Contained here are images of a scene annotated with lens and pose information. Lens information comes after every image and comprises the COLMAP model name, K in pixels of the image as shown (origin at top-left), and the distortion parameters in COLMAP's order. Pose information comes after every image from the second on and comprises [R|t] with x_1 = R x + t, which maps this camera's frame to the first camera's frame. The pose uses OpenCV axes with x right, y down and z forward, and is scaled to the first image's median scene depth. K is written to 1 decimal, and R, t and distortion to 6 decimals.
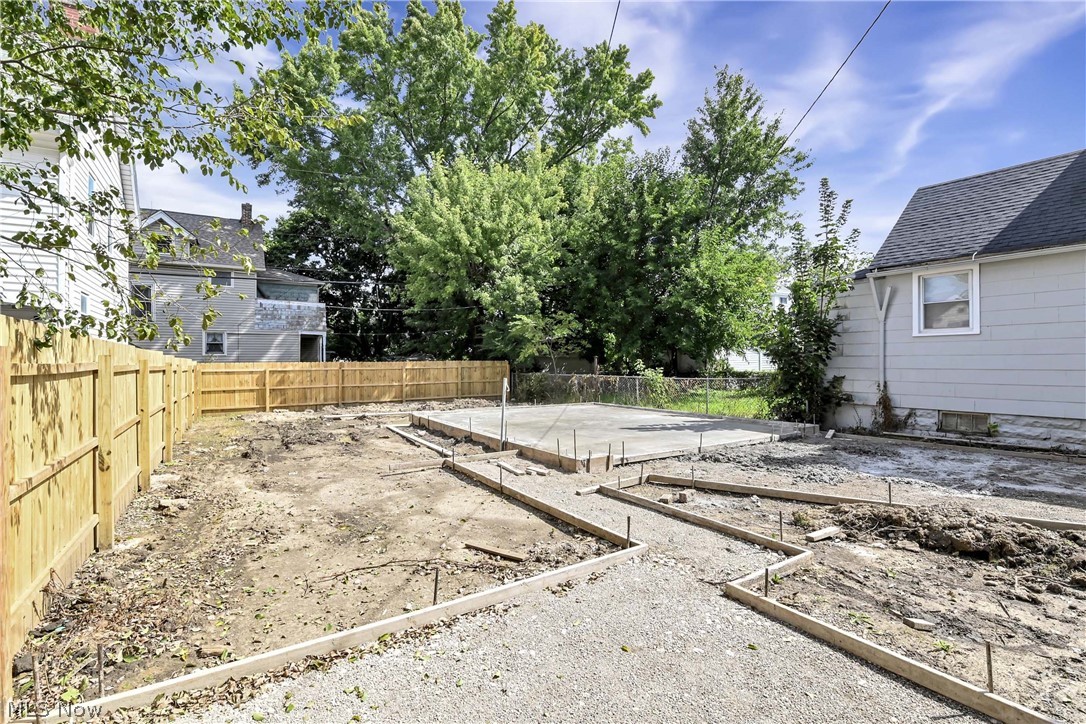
lens RADIAL K [[512.6, 0, 543.0], [0, 512.6, 362.0], [0, 0, 1]] dist [-0.001755, 0.000005]
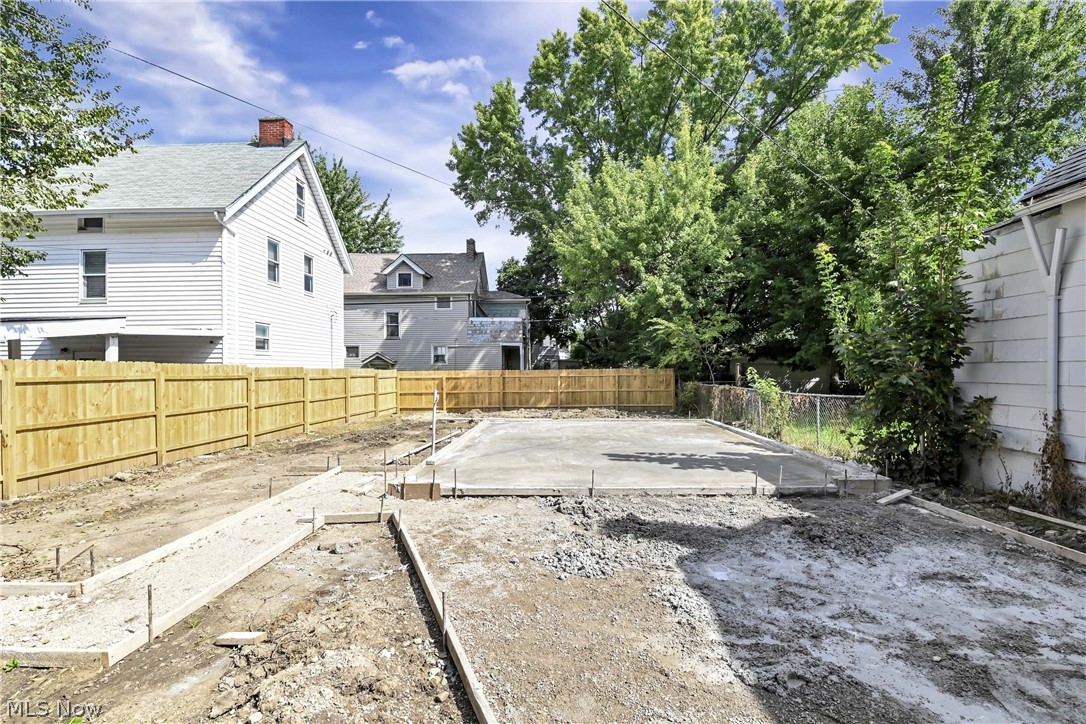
lens RADIAL K [[493.4, 0, 547.4], [0, 493.4, 380.0], [0, 0, 1]] dist [-0.016601, -0.000177]
pose [[0.829452, 0.011289, -0.558465, 0.283770], [0.001834, 0.999735, 0.022934, -0.003084], [0.558576, -0.020047, 0.829211, 0.163709]]
